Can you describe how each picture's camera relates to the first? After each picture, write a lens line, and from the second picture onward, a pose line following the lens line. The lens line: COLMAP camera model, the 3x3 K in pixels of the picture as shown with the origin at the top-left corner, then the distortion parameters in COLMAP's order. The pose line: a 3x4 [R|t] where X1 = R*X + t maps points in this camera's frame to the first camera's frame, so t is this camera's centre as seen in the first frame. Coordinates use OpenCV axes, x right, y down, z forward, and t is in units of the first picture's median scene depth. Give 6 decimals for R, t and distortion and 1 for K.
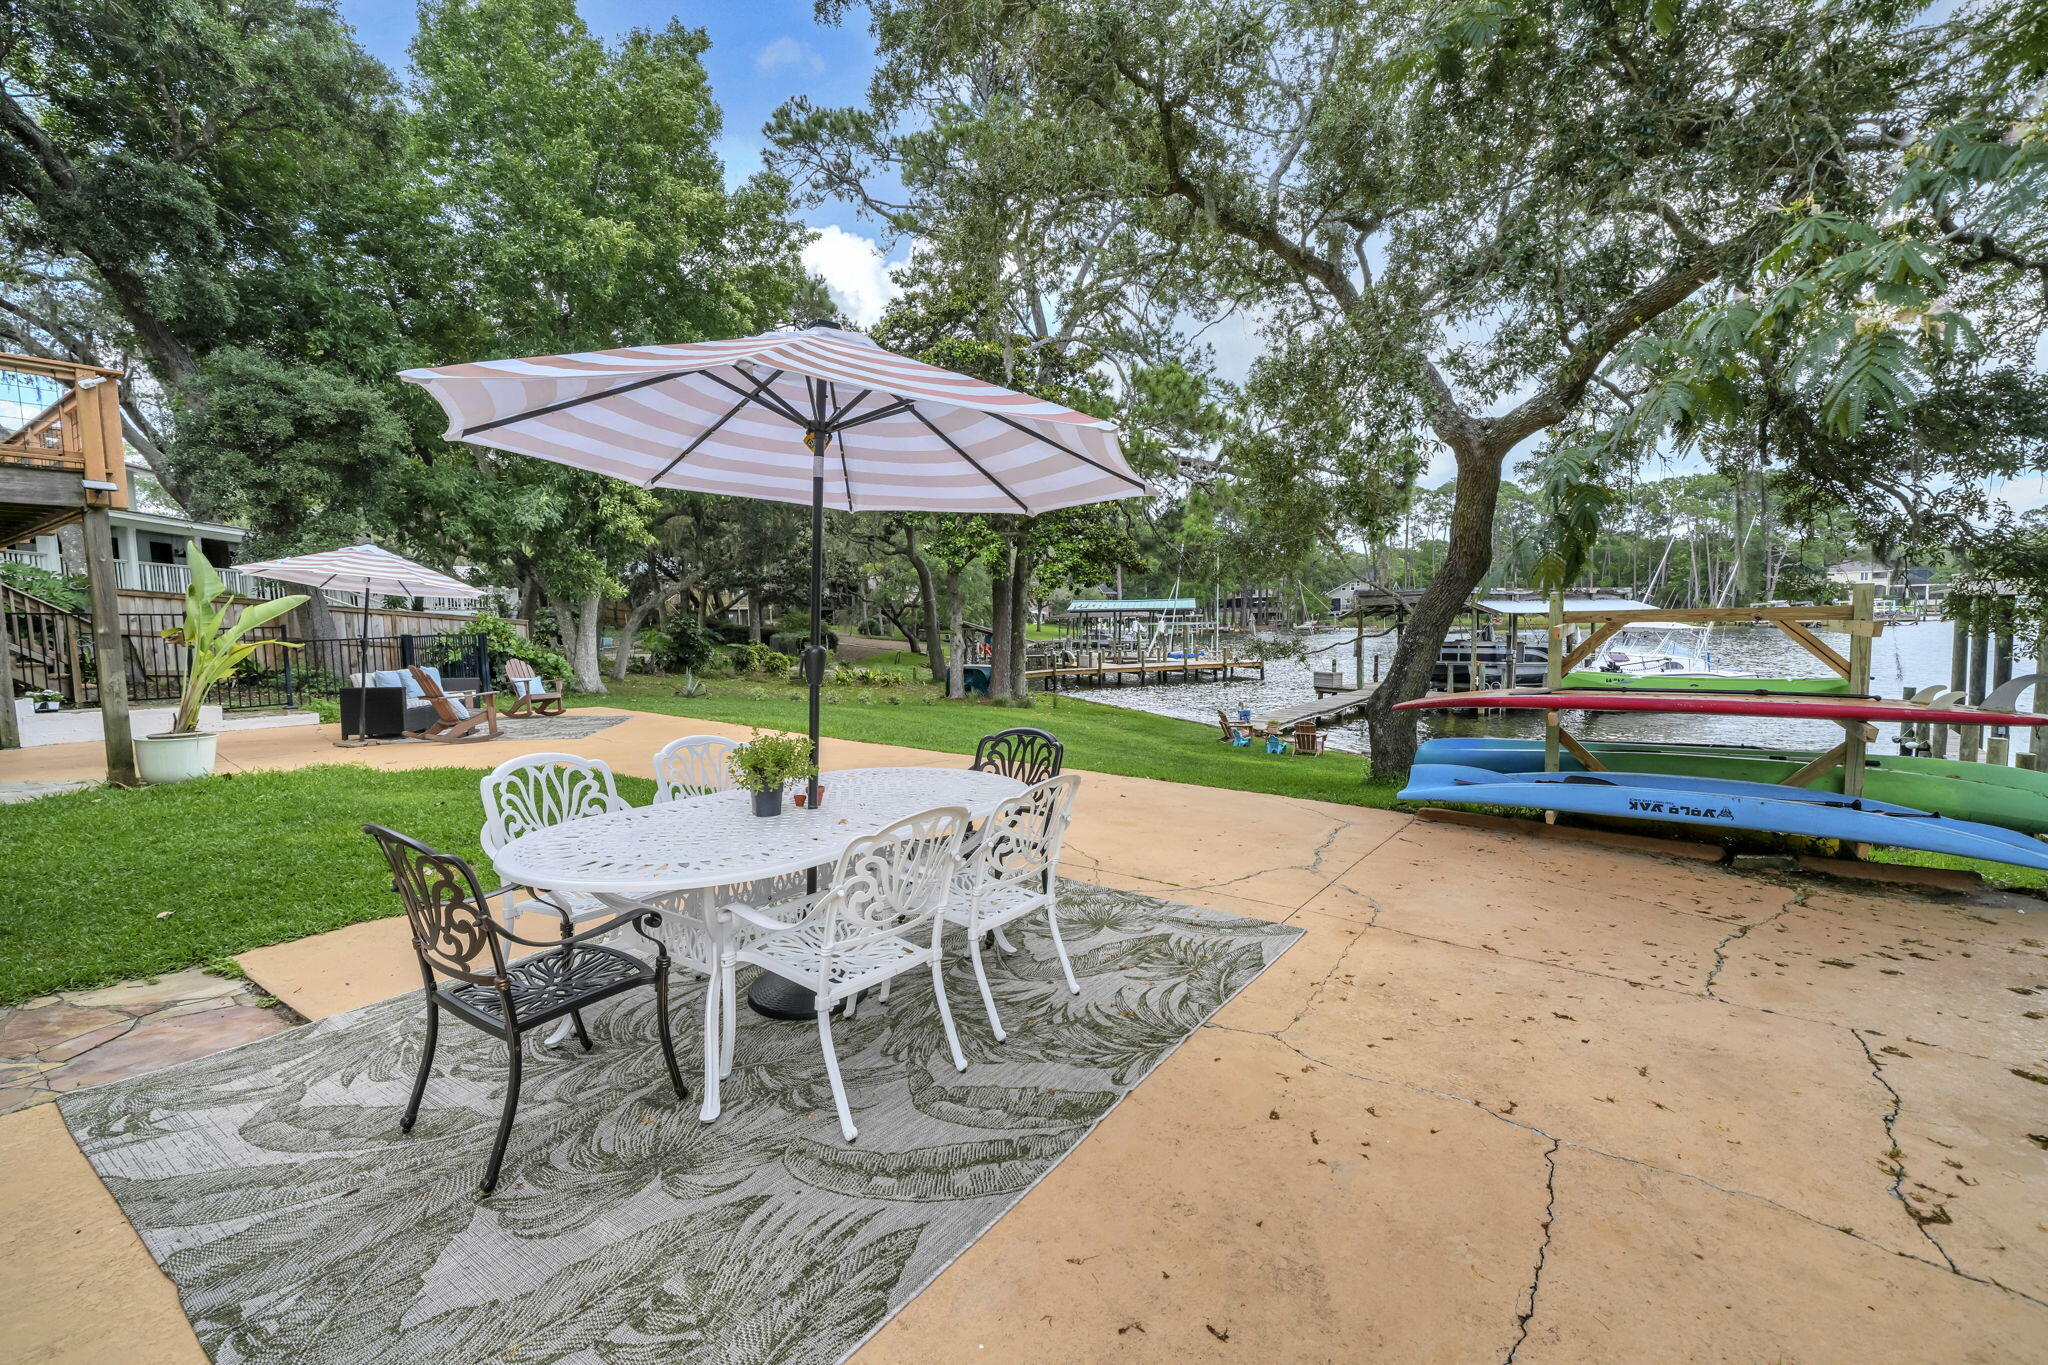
lens RADIAL K [[874.9, 0, 1013.1], [0, 874.9, 711.4], [0, 0, 1]] dist [0.000883, 0.004237]
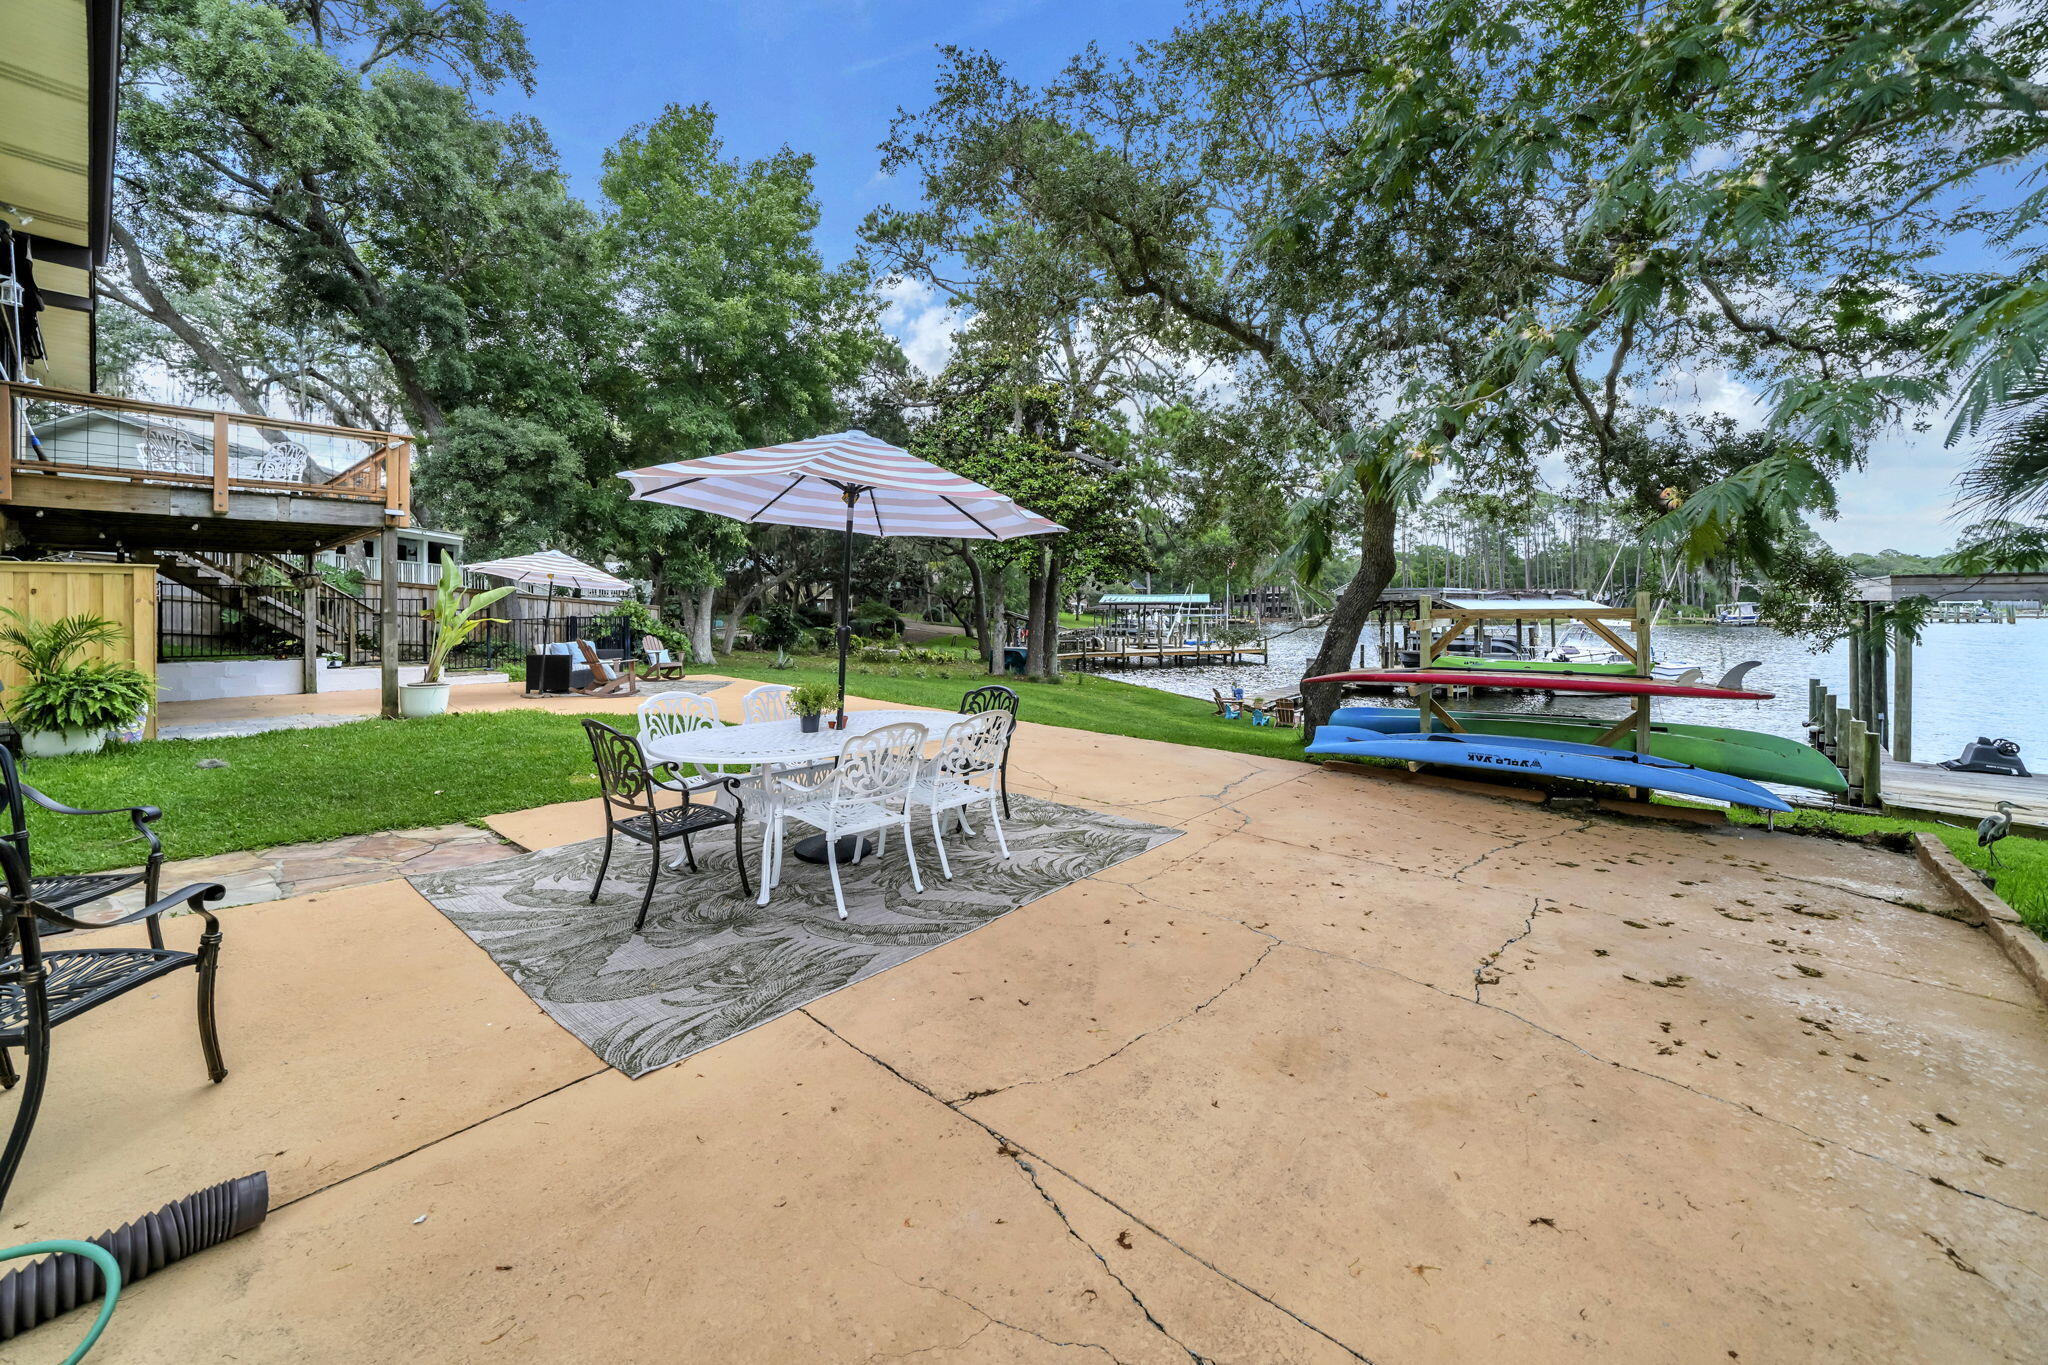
lens RADIAL K [[764.9, 0, 1001.5], [0, 764.9, 629.5], [0, 0, 1]] dist [-0.019754, 0.000116]
pose [[0.996840, 0.014188, -0.078157, 0.051239], [-0.020274, 0.996775, -0.077647, 0.010397], [0.076803, 0.078986, 0.993913, -0.108407]]
